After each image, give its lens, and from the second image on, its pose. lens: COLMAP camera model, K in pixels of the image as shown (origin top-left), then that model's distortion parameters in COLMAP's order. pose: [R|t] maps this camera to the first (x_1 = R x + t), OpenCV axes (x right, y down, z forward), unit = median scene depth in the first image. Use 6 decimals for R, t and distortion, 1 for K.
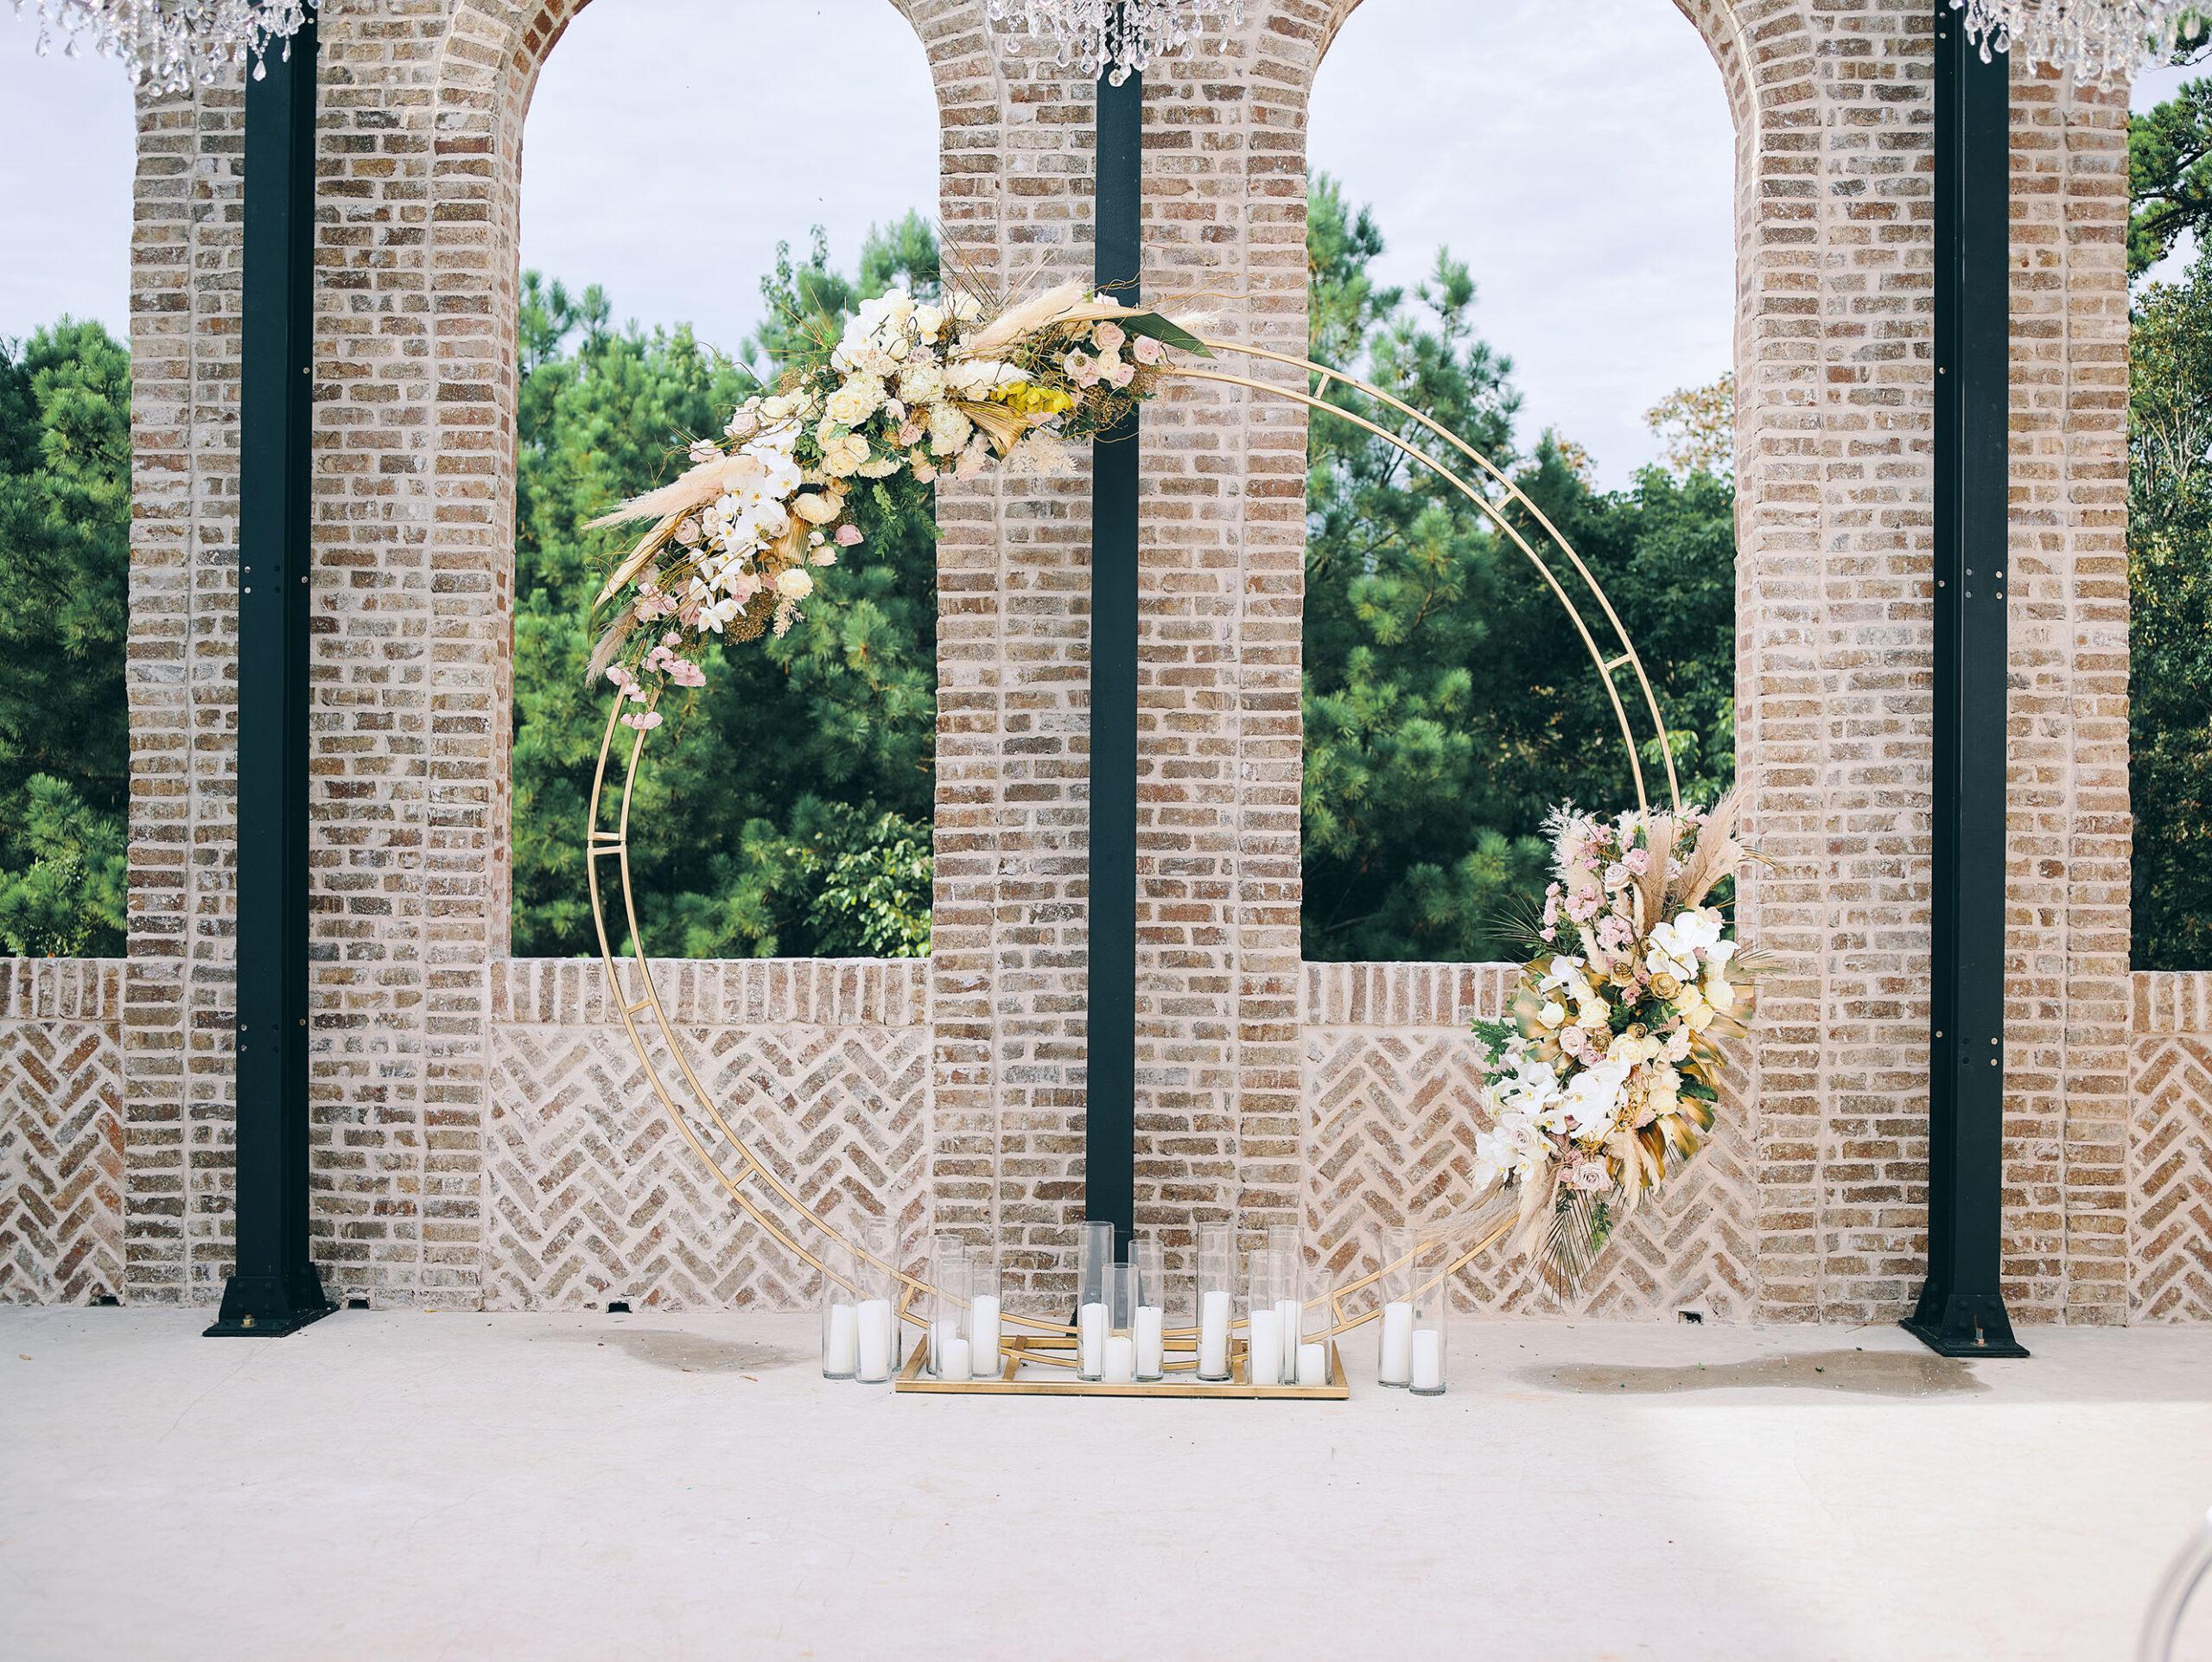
lens RADIAL K [[2329.6, 0, 1106.0], [0, 2329.6, 831.0], [0, 0, 1]] dist [-0.080703, 0.135362]
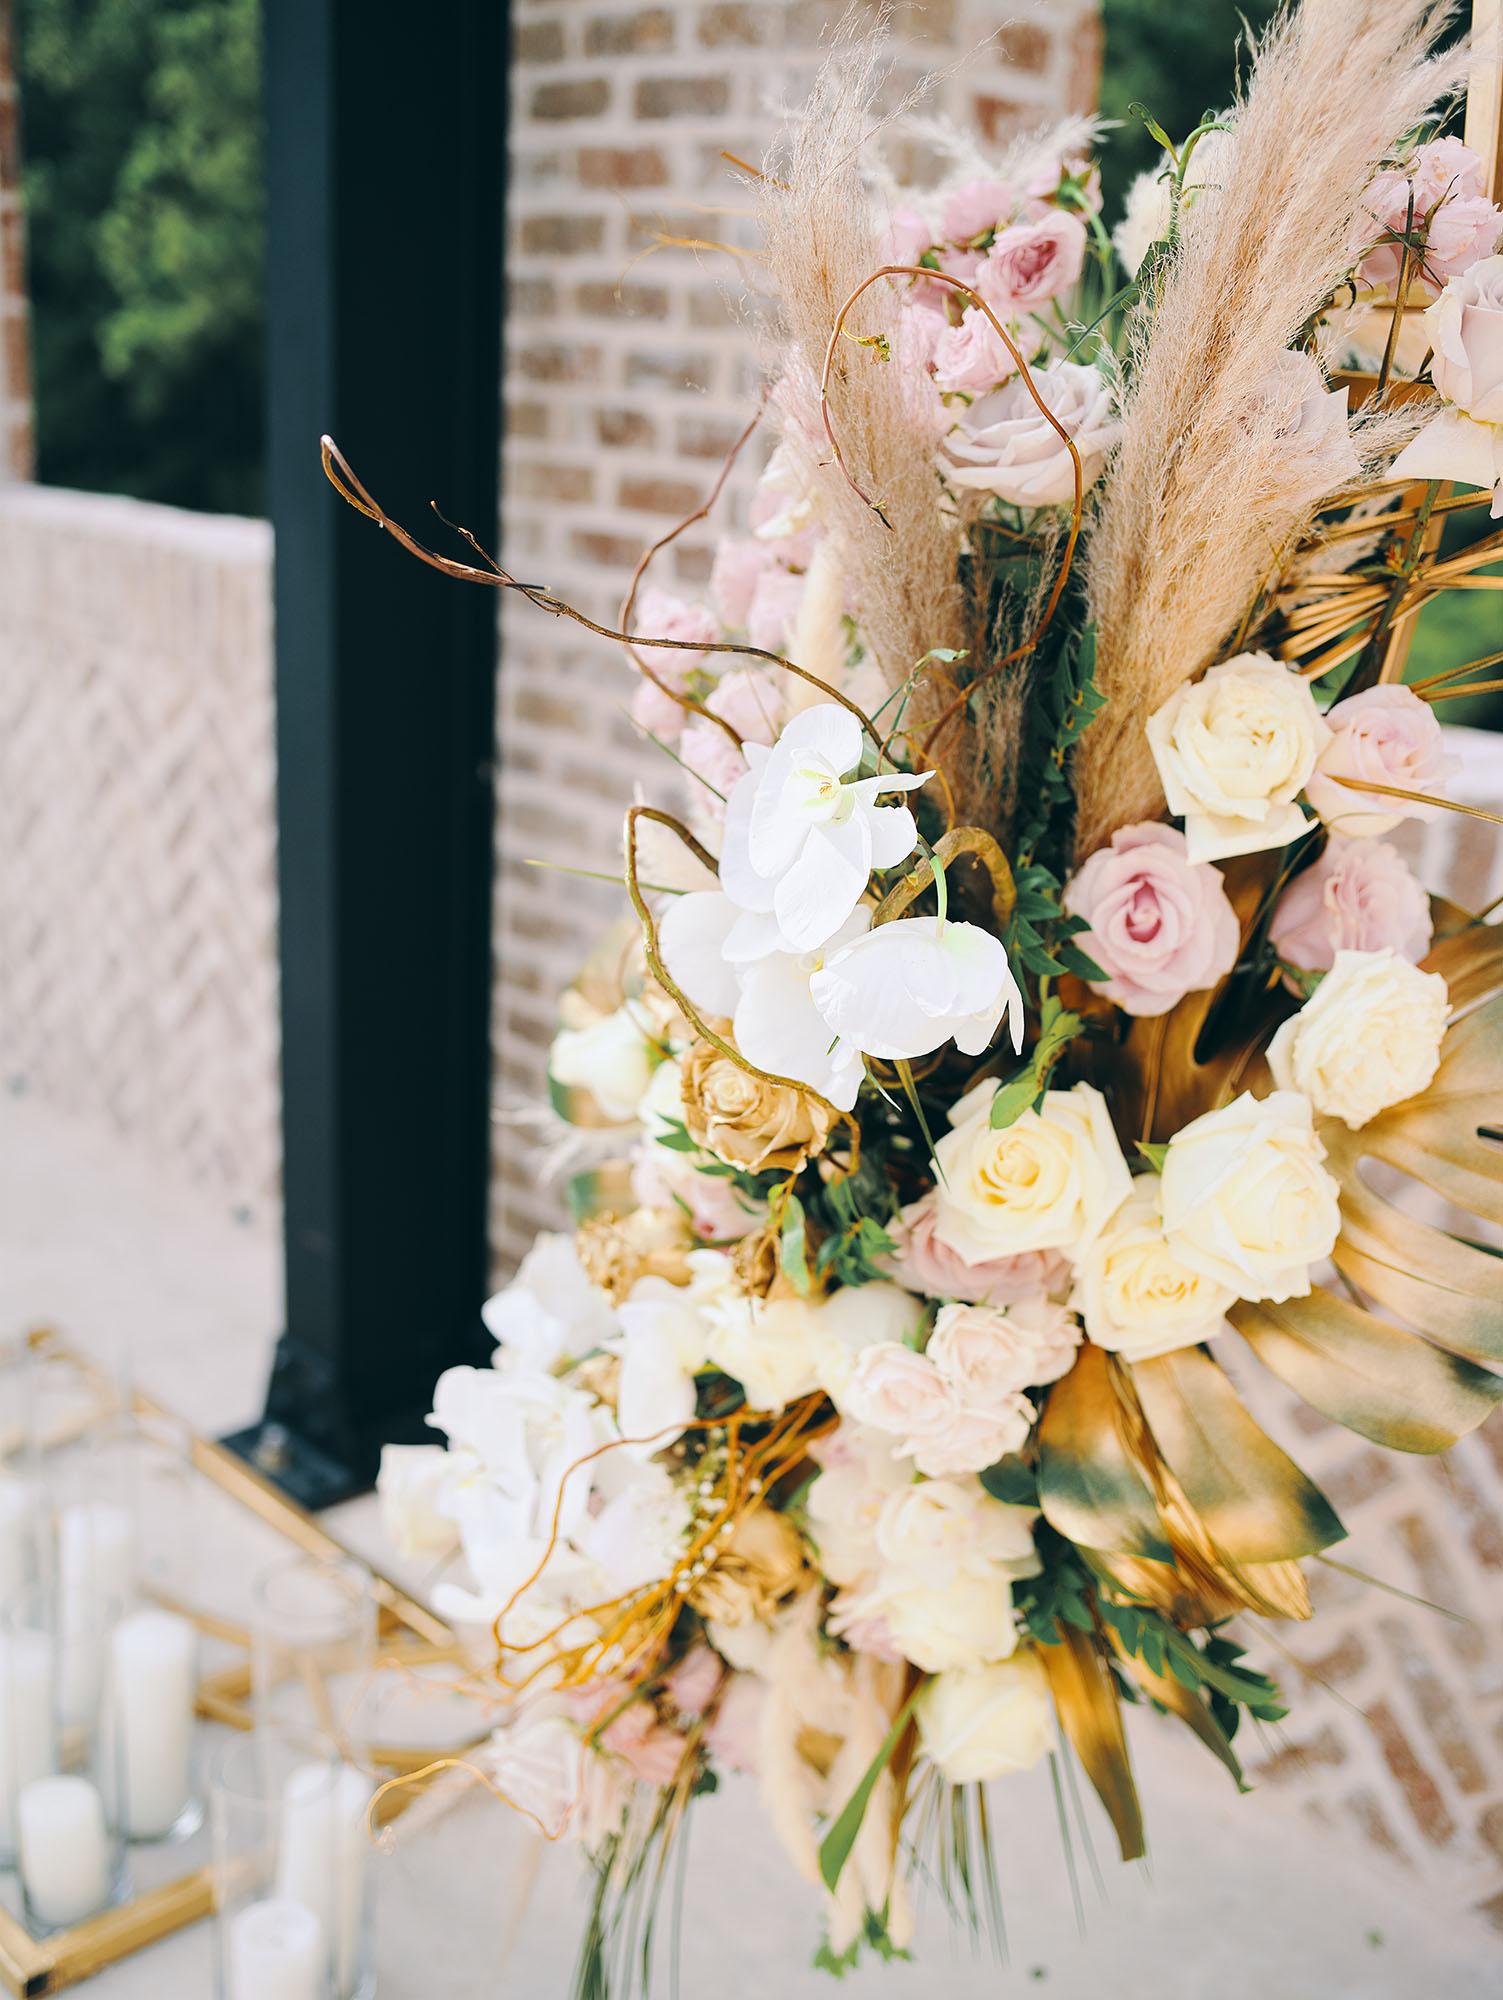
lens RADIAL K [[2106.1, 0, 751.5], [0, 2106.1, 1000.0], [0, 0, 1]] dist [-0.080703, 0.135362]
pose [[0.705671, 0.236770, -0.667809, 0.294945], [-0.031225, 0.951991, 0.304531, 0.008449], [0.707851, -0.194047, 0.679185, 0.762344]]
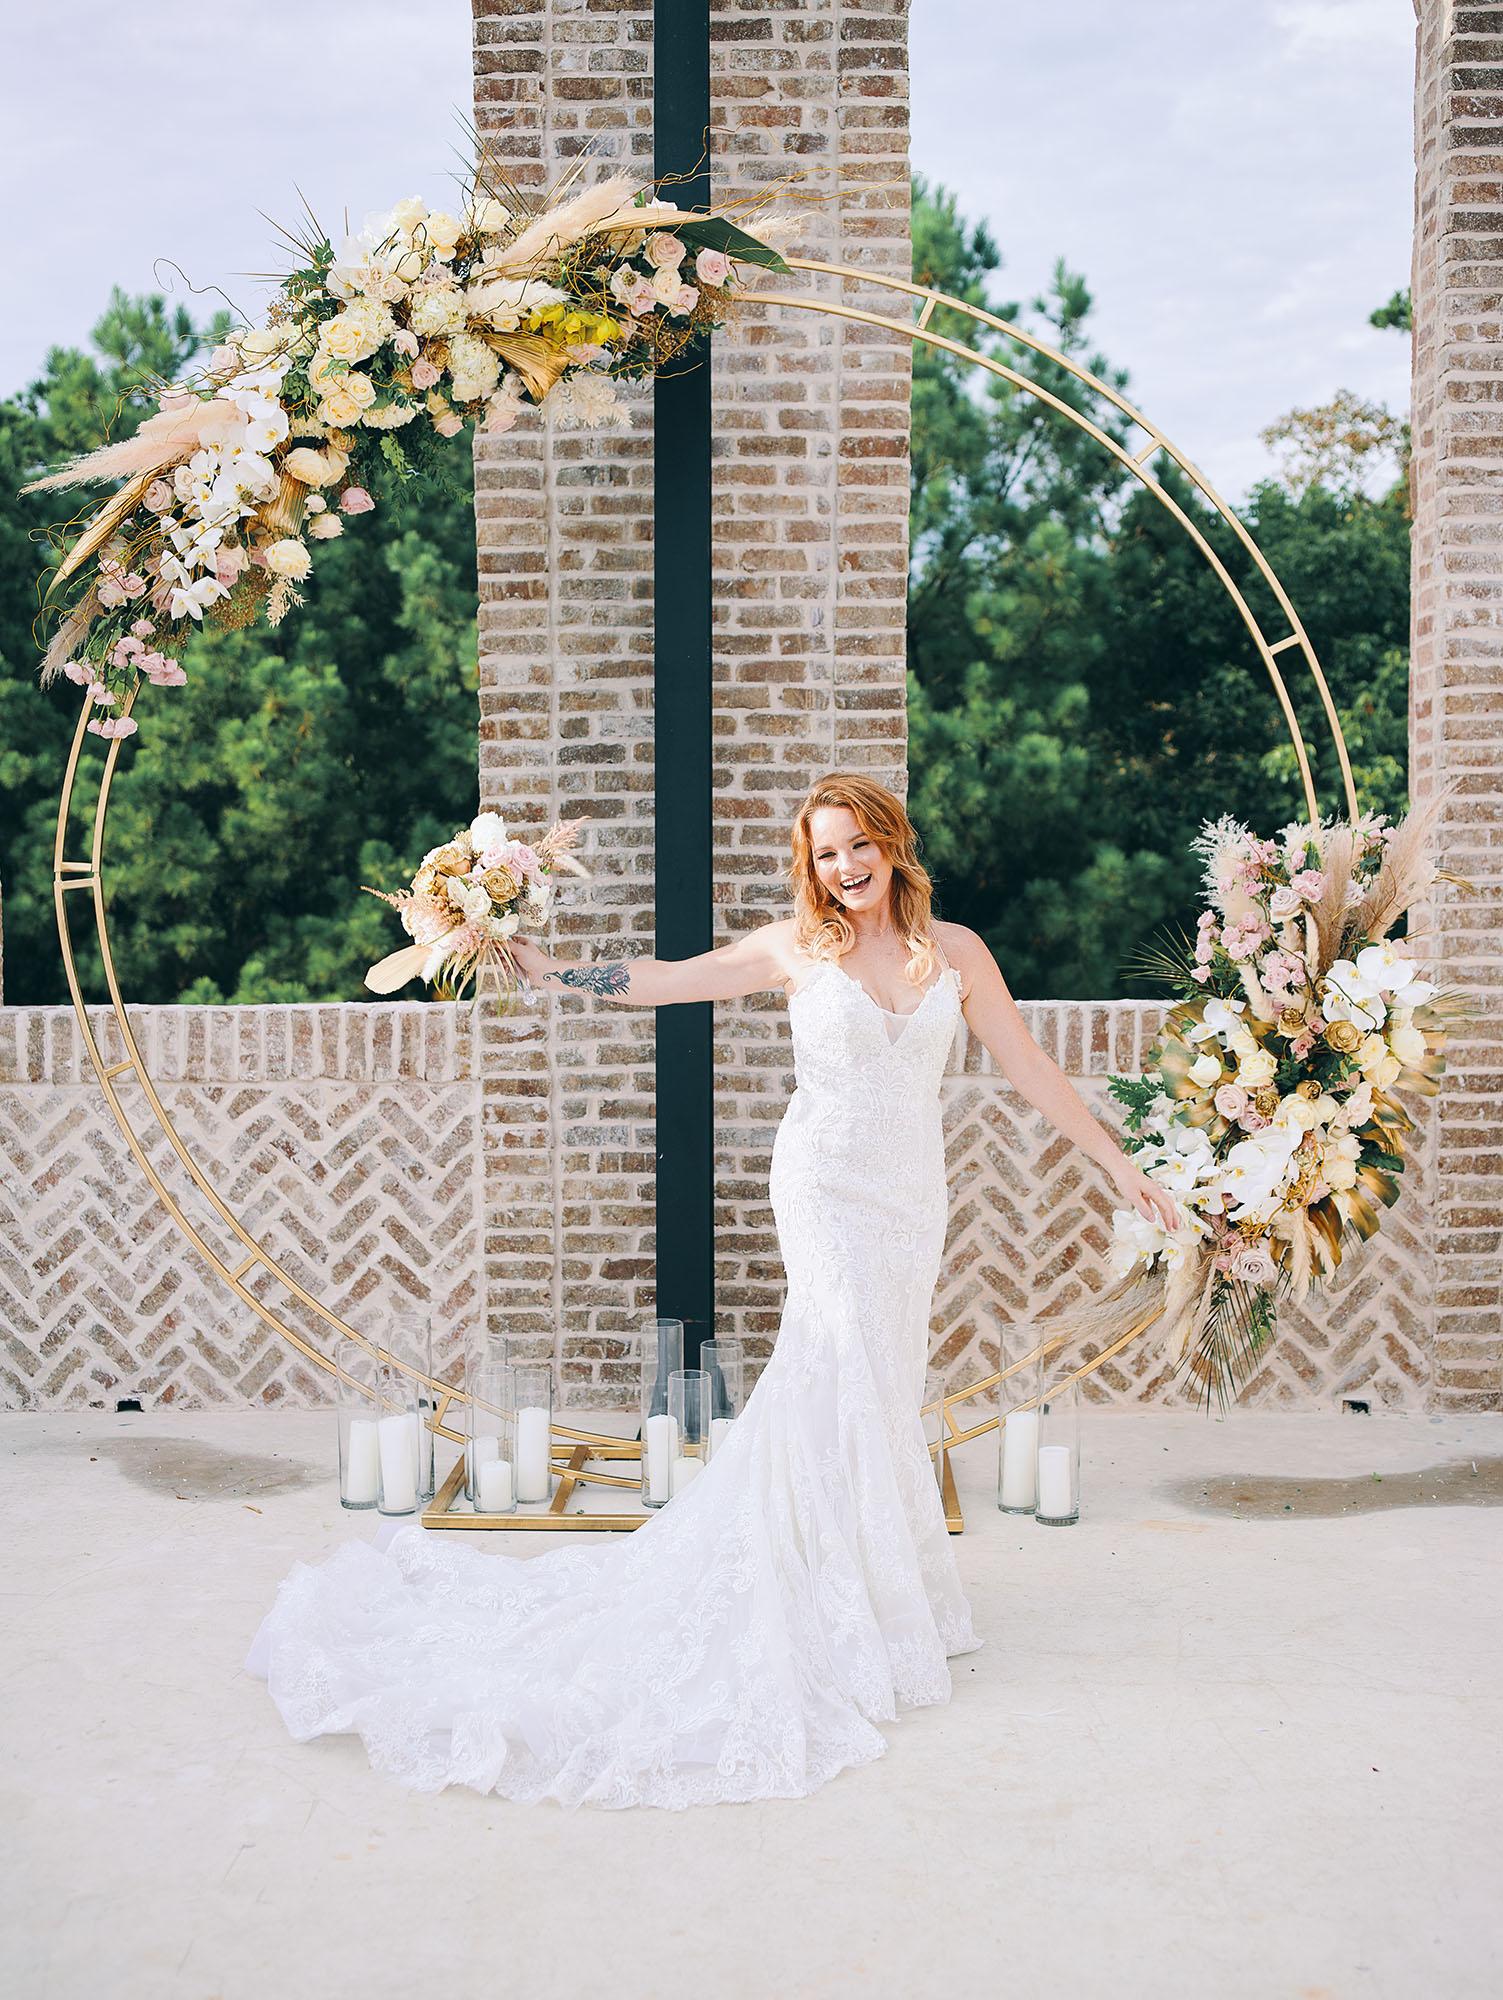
lens RADIAL K [[2138.0, 0, 751.5], [0, 2138.0, 1000.0], [0, 0, 1]] dist [-0.079800, 0.121676]
pose [[0.999945, -0.010324, 0.001937, 0.024665], [0.010160, 0.997407, 0.071242, -0.001861], [-0.002667, -0.071218, 0.997457, 0.211253]]
